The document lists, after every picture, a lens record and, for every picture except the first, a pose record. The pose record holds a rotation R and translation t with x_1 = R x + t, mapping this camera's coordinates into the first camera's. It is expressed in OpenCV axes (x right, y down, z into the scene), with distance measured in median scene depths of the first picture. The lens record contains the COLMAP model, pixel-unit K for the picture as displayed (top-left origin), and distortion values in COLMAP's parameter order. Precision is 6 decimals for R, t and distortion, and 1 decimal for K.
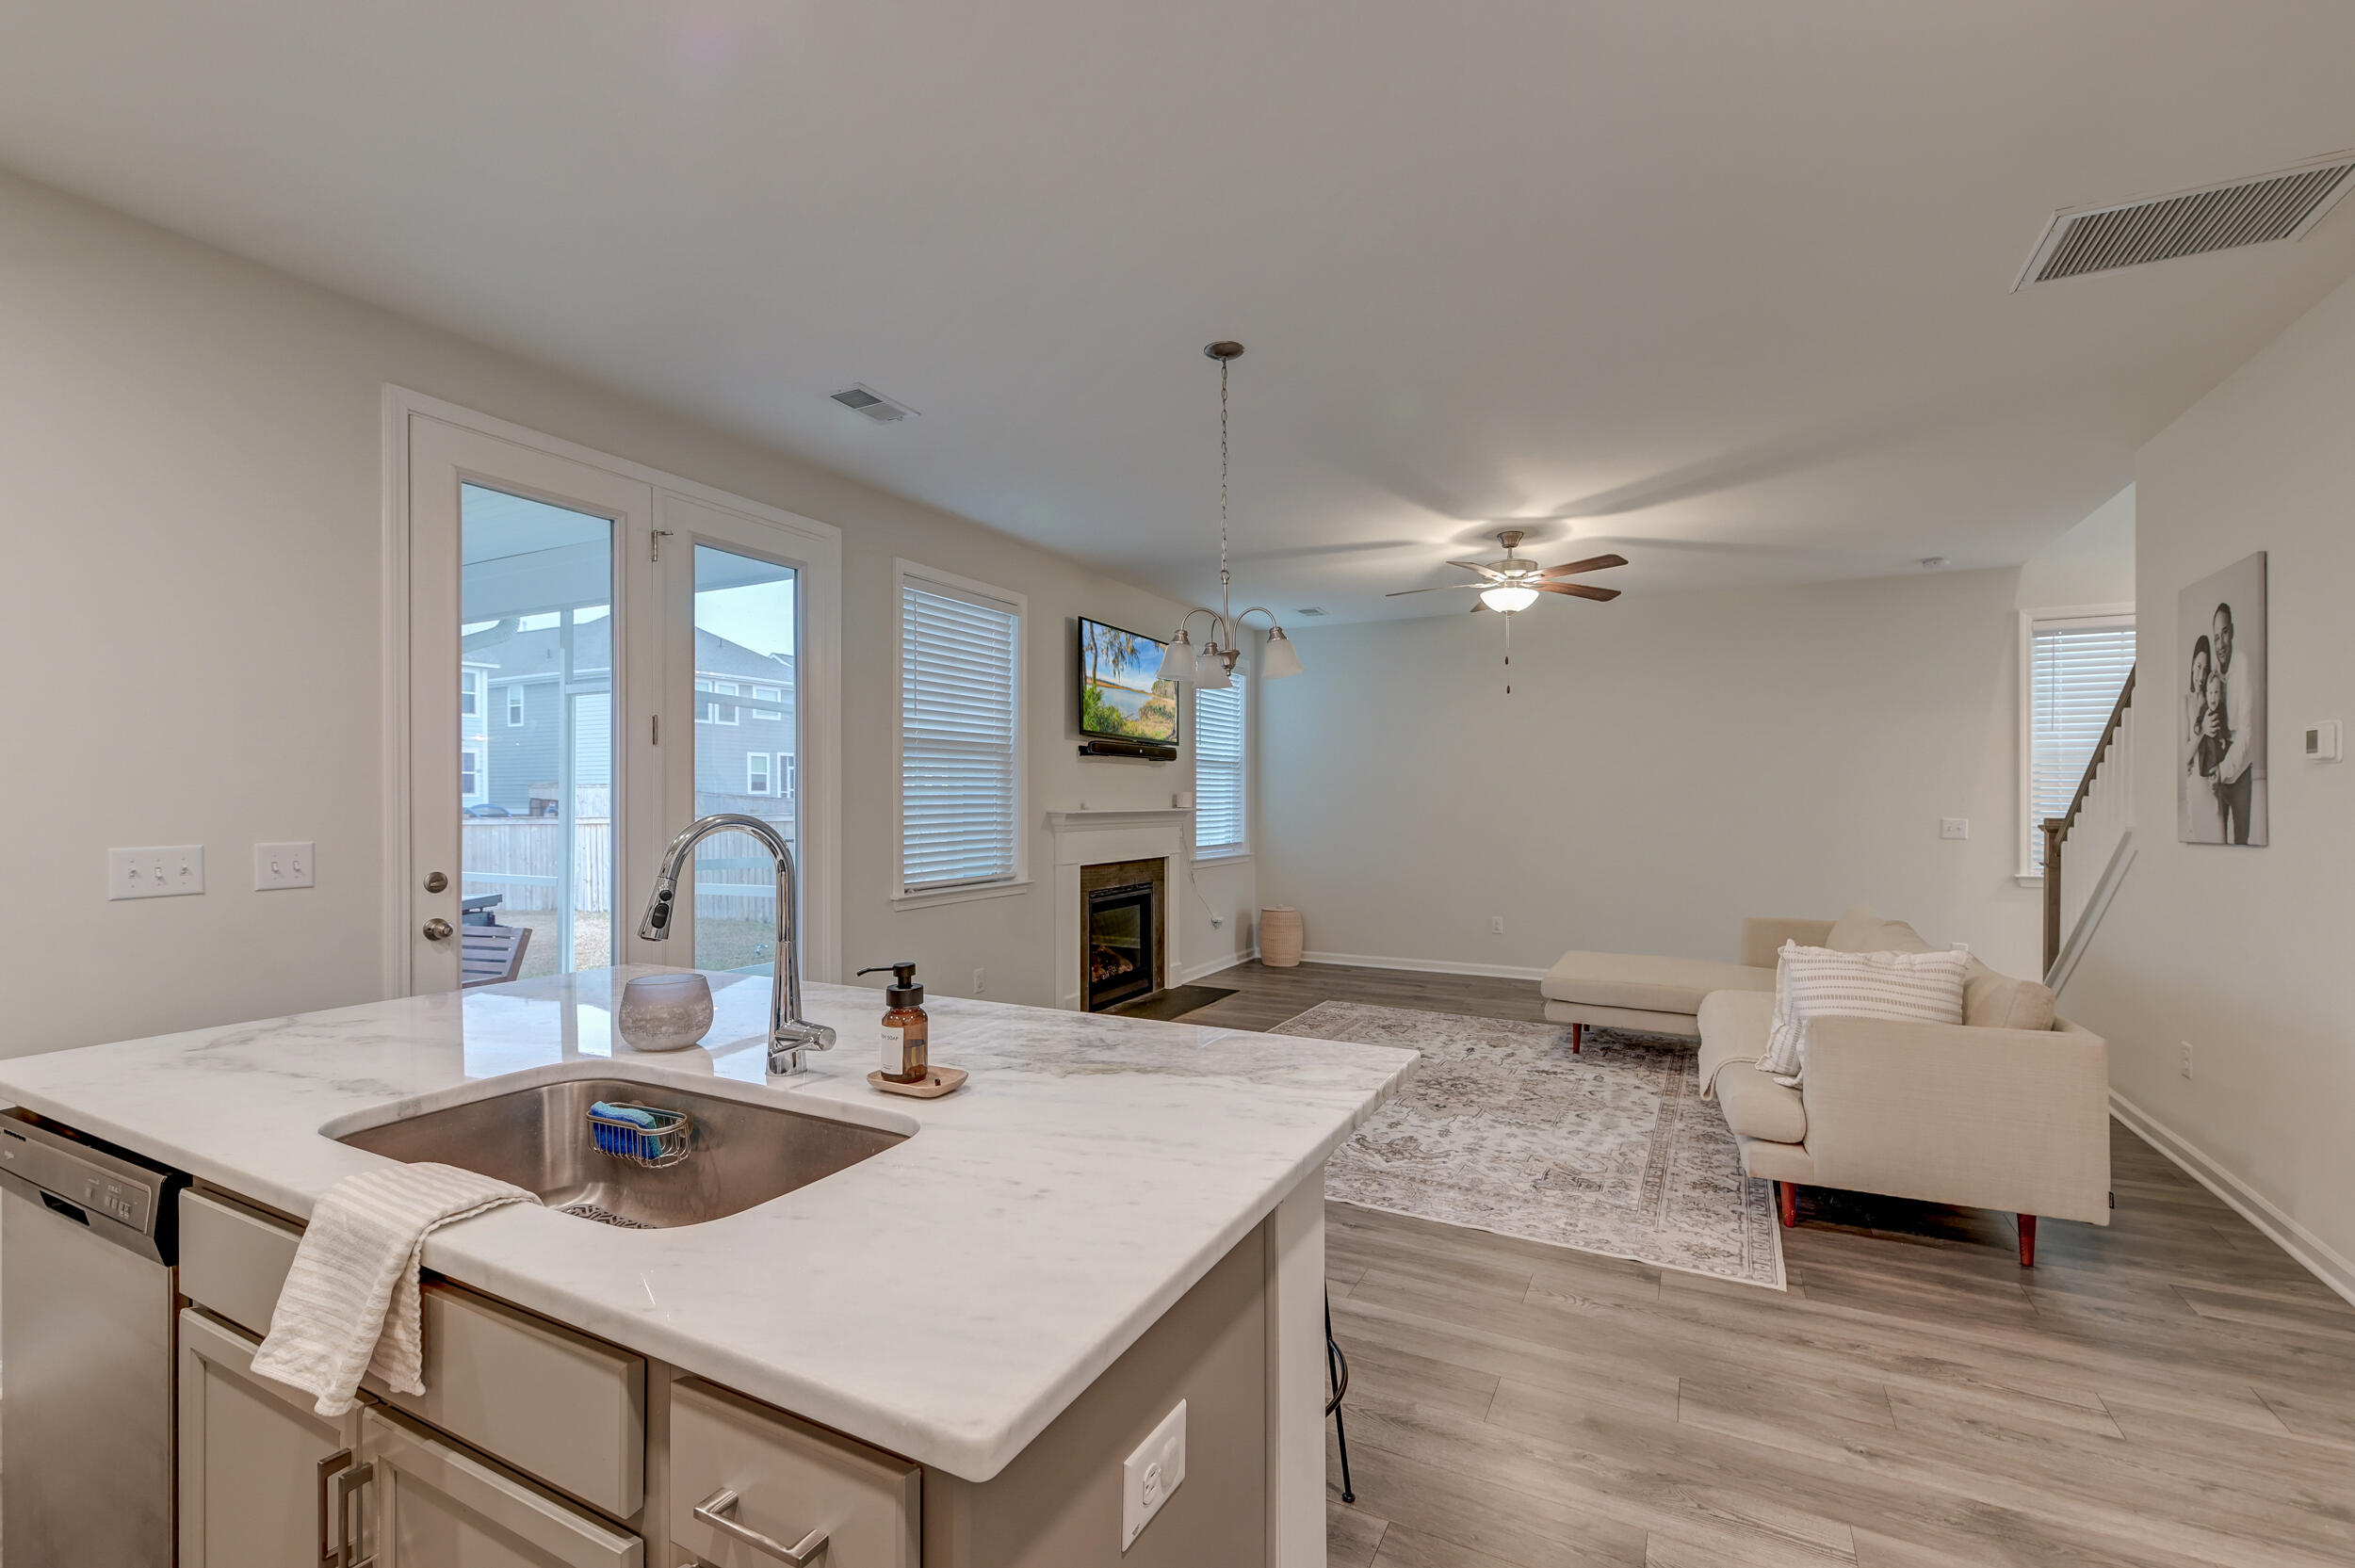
lens RADIAL K [[1007.9, 0, 1187.8], [0, 1007.9, 805.4], [0, 0, 1]] dist [0.014015, -0.000023]
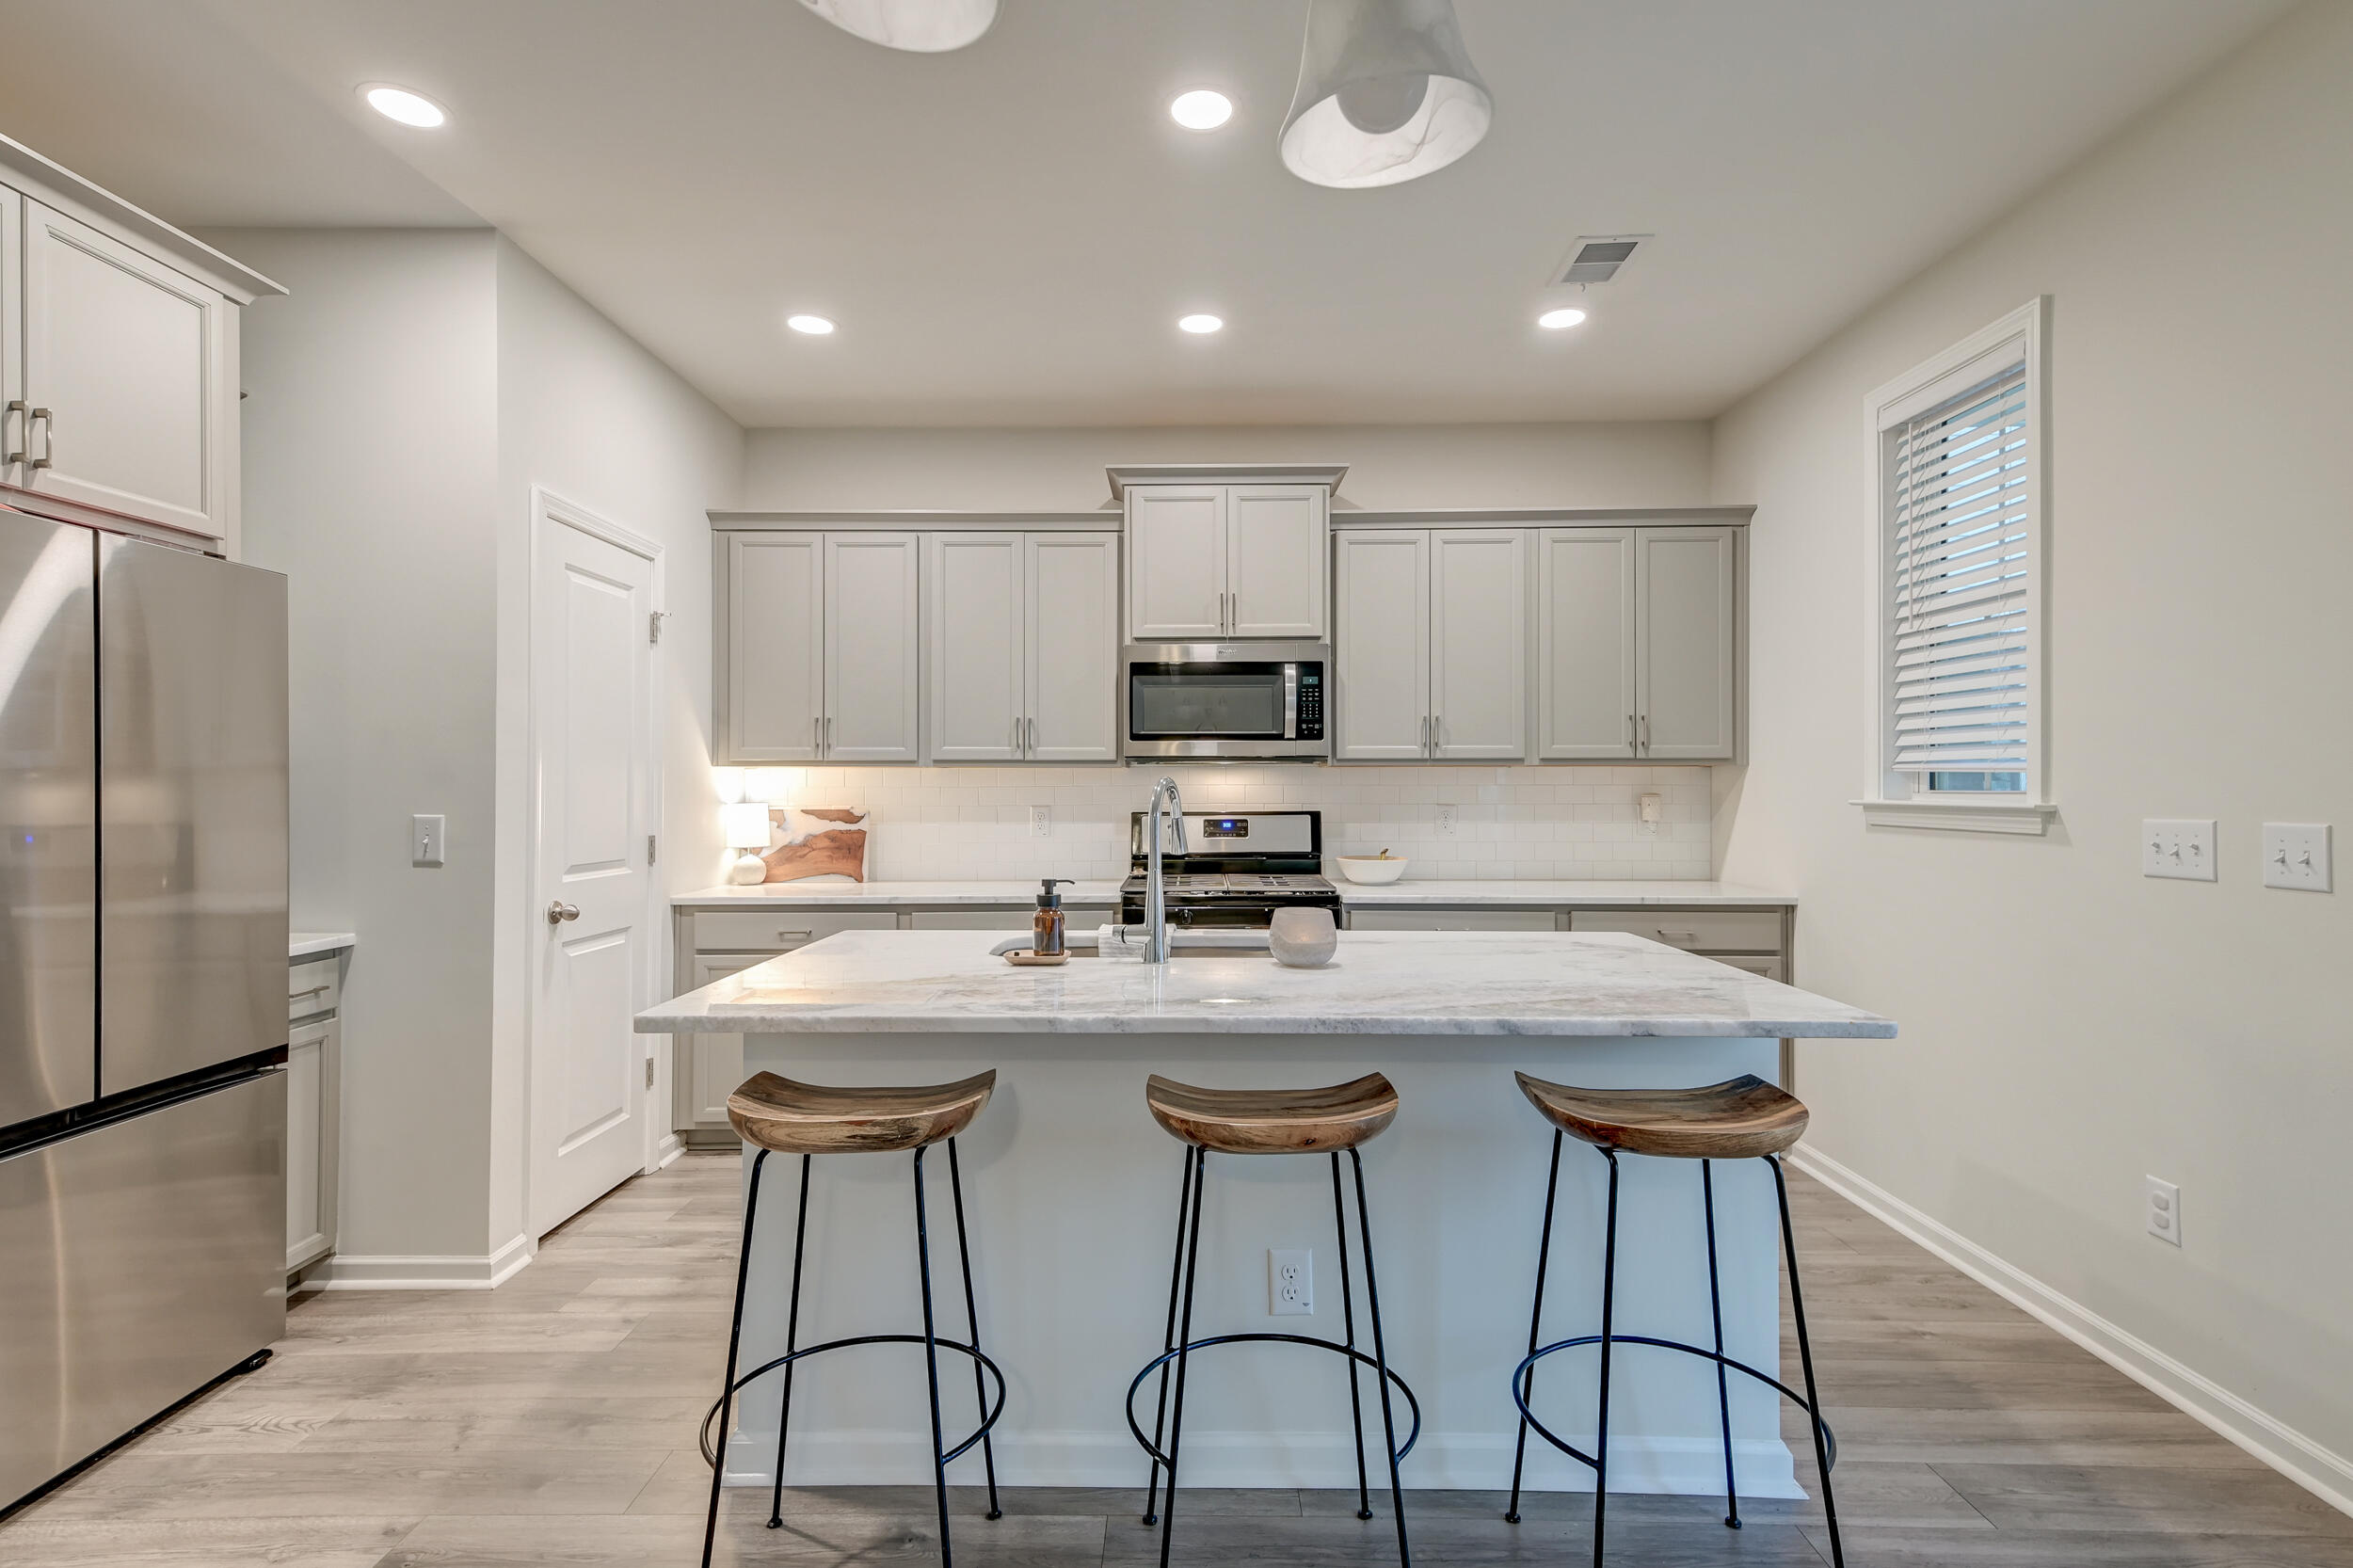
lens RADIAL K [[1118.4, 0, 1182.6], [0, 1118.4, 778.4], [0, 0, 1]] dist [0.019145, 0.000024]
pose [[-0.891332, -0.001632, -0.453348, 0.076182], [-0.000528, 0.999997, -0.002561, 0.004897], [0.453350, -0.002043, -0.891330, 0.668322]]
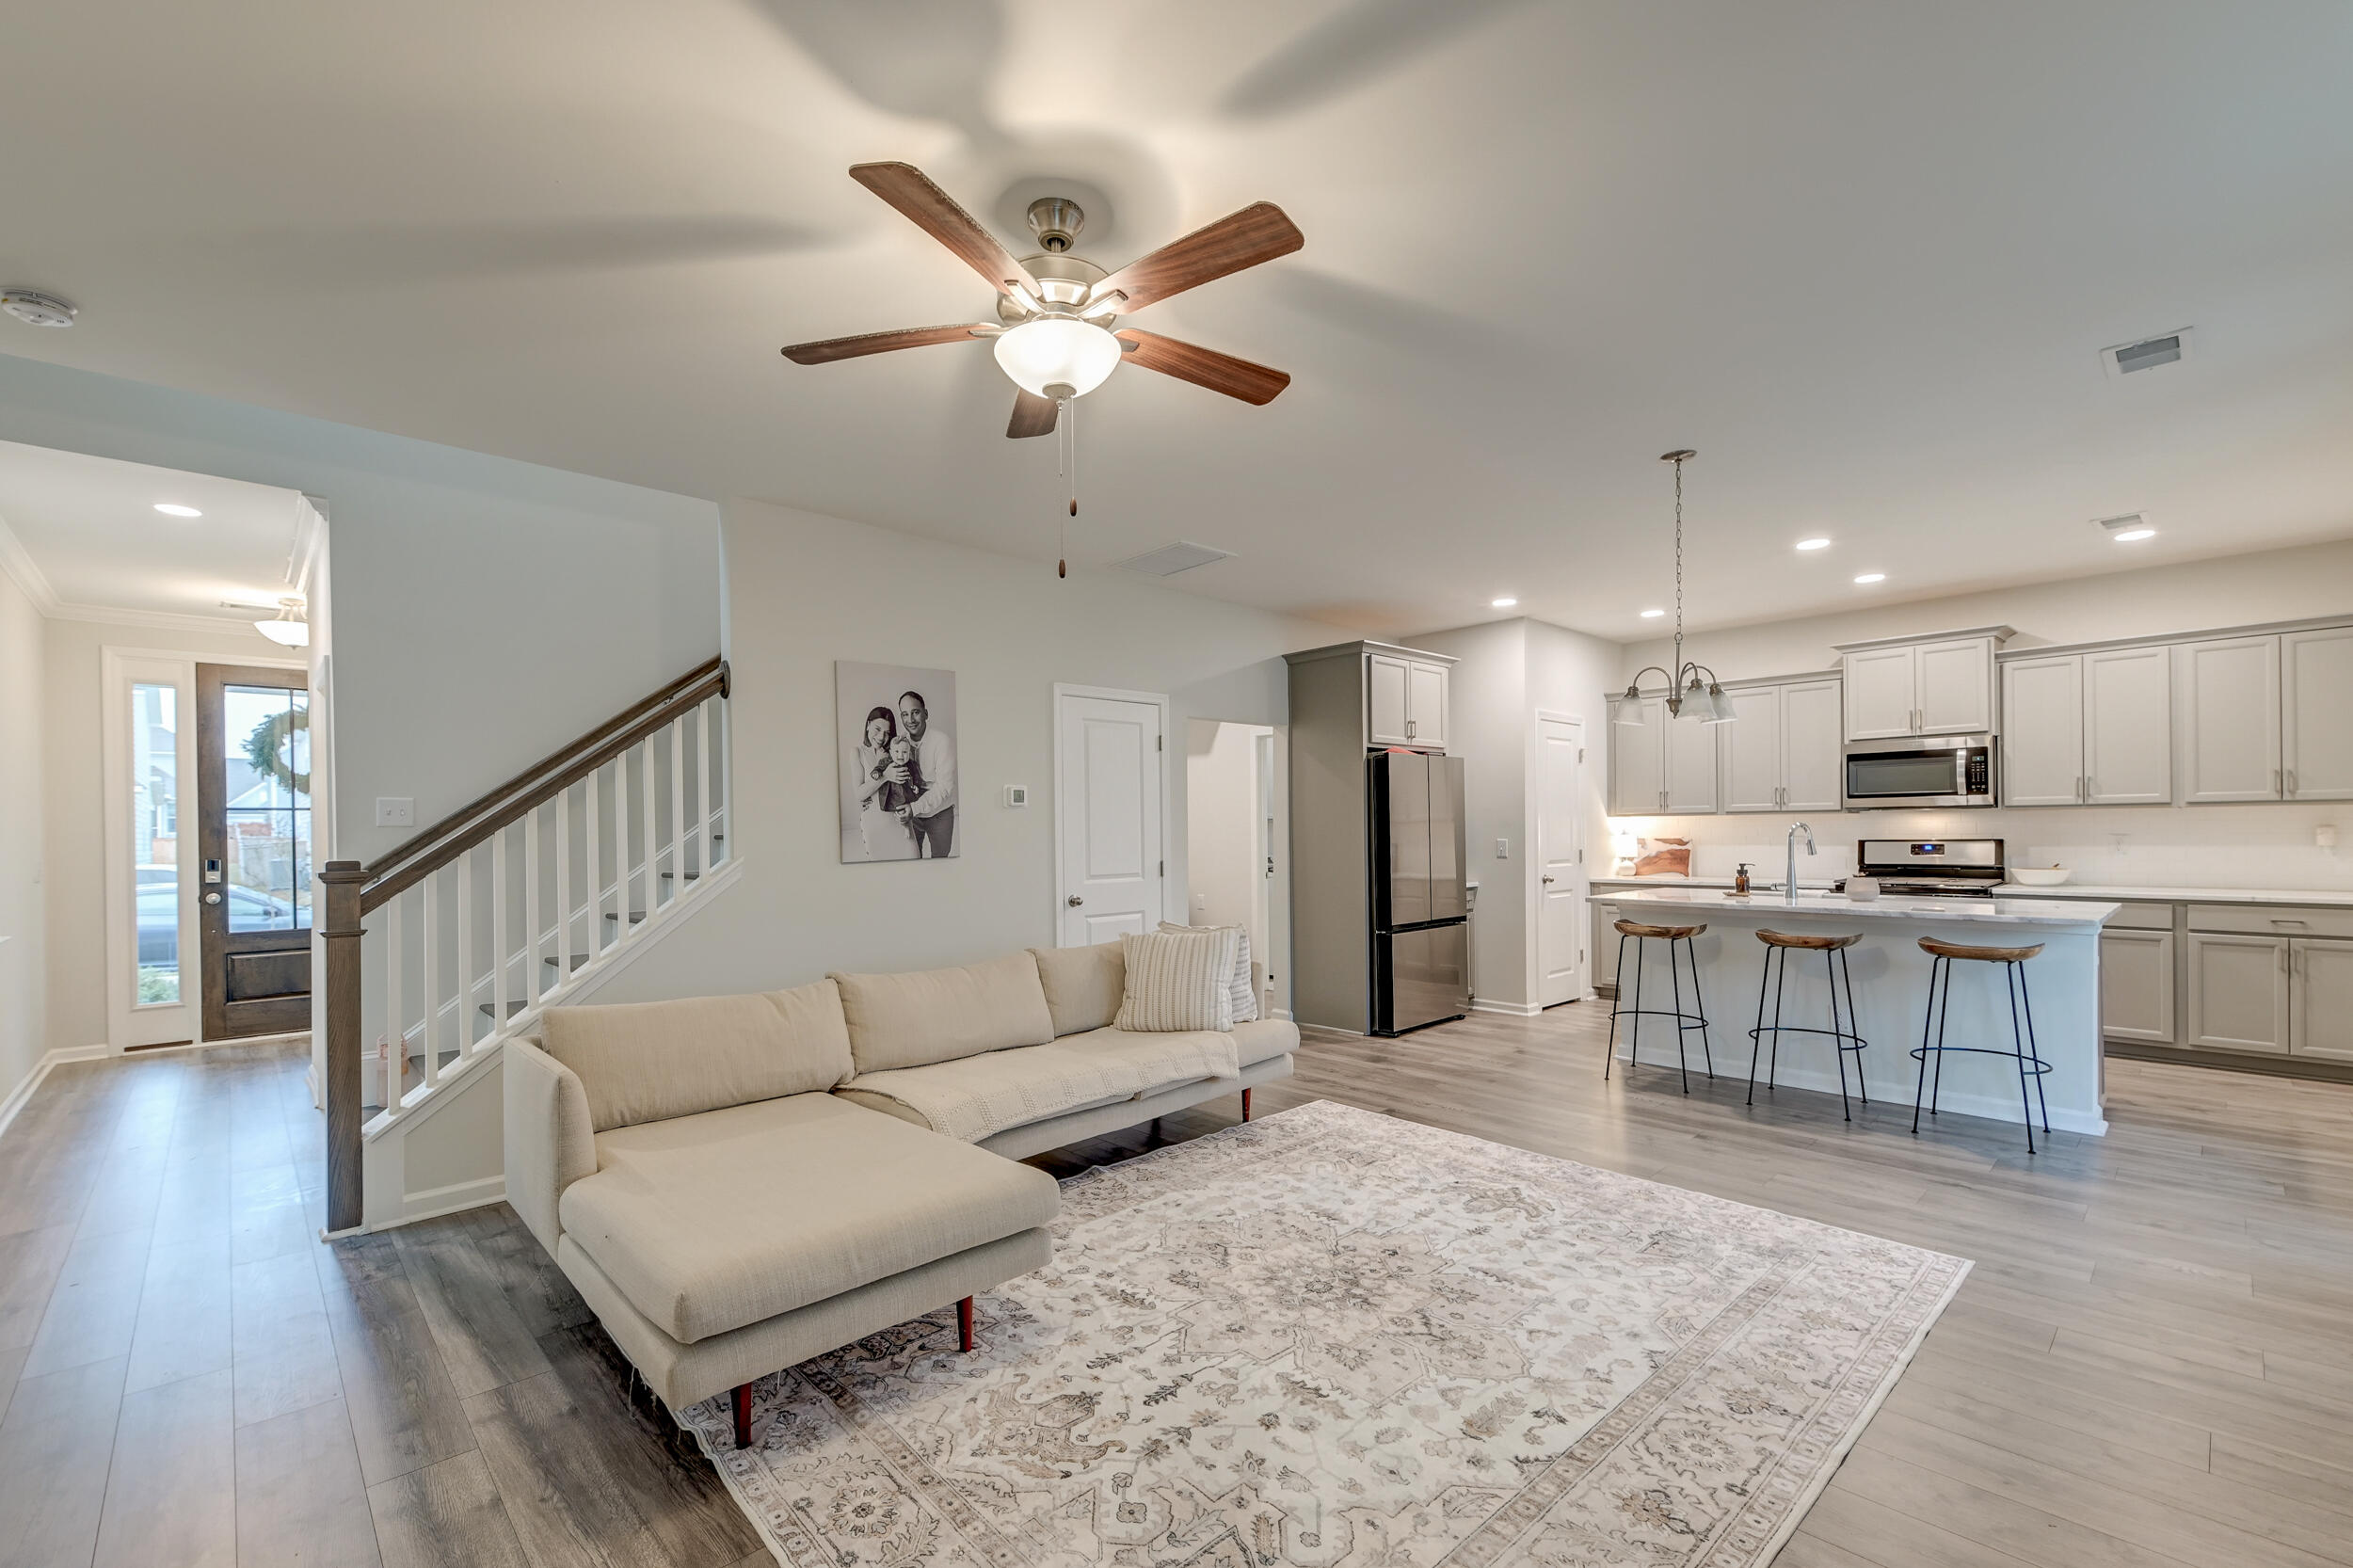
lens RADIAL K [[994.2, 0, 1174.8], [0, 994.2, 837.9], [0, 0, 1]] dist [0.012338, -0.000250]
pose [[-0.943712, 0.010147, 0.330613, 0.126660], [0.015066, 0.999811, 0.012319, -0.002454], [-0.330425, 0.016607, -0.943686, 1.360225]]
